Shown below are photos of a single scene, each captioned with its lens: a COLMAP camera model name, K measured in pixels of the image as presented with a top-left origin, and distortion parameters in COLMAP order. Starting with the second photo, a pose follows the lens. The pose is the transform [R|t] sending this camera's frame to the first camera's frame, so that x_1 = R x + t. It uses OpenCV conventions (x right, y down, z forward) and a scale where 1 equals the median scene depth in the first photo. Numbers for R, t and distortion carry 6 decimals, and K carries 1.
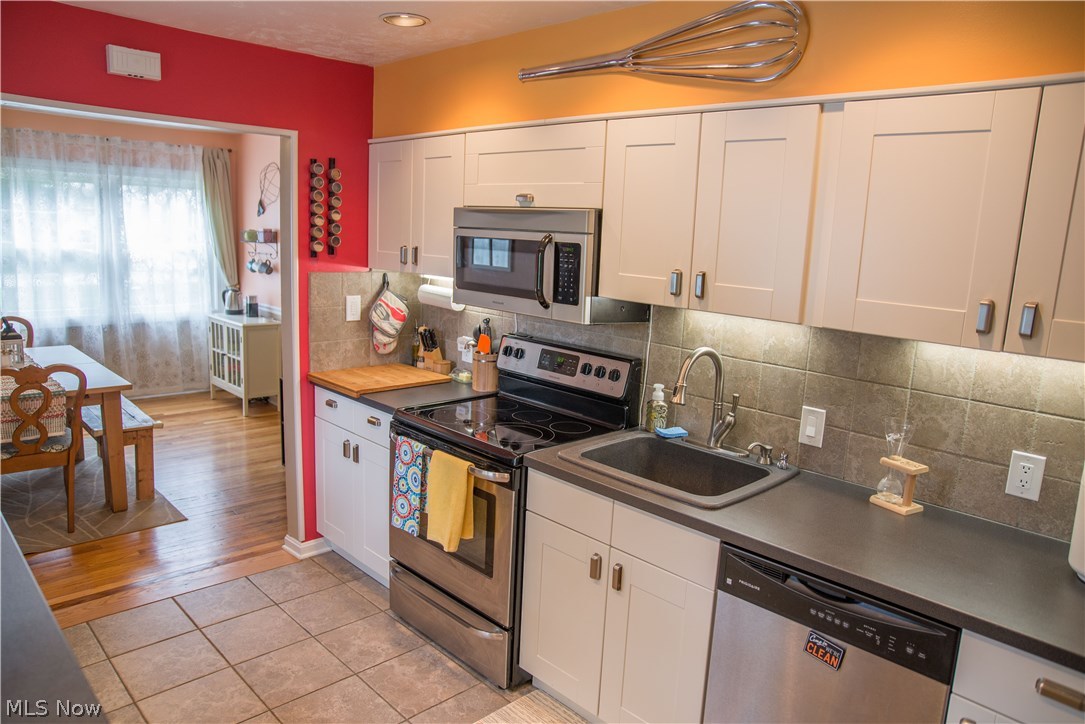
lens RADIAL K [[738.6, 0, 541.4], [0, 738.6, 367.1], [0, 0, 1]] dist [-0.093801, 0.059729]
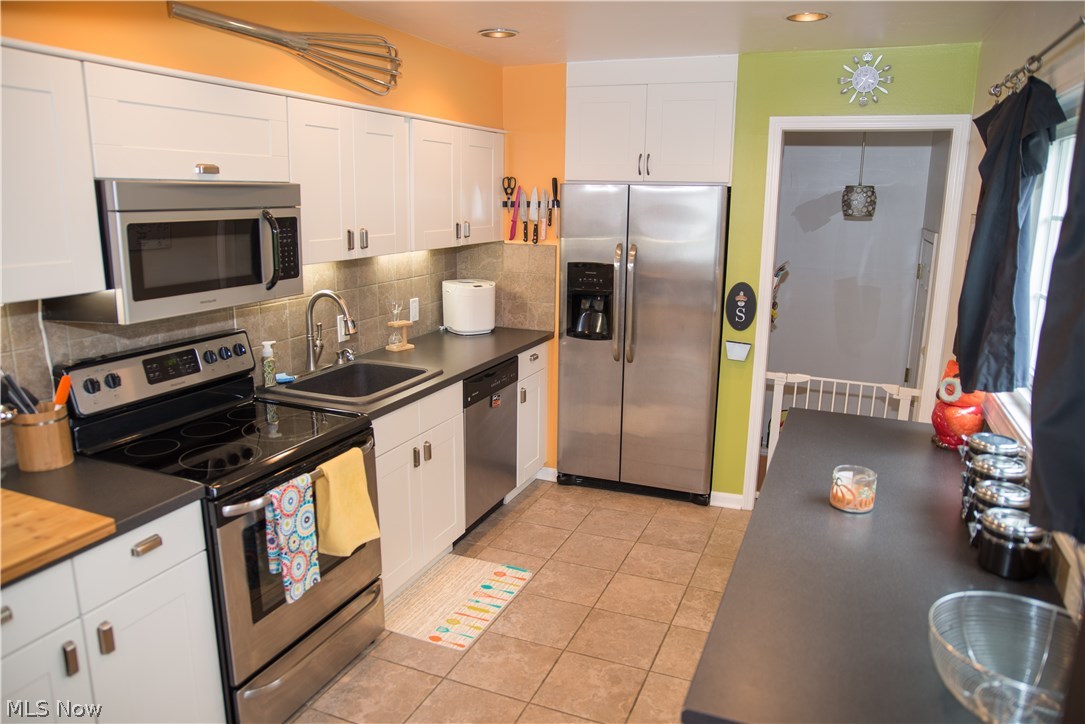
lens RADIAL K [[738.6, 0, 542.4], [0, 738.6, 358.6], [0, 0, 1]] dist [-0.093801, 0.059729]
pose [[-0.388661, -0.247850, 0.887420, -0.944467], [0.142657, 0.935339, 0.323713, -0.239928], [-0.910270, 0.252411, -0.328172, 0.973807]]
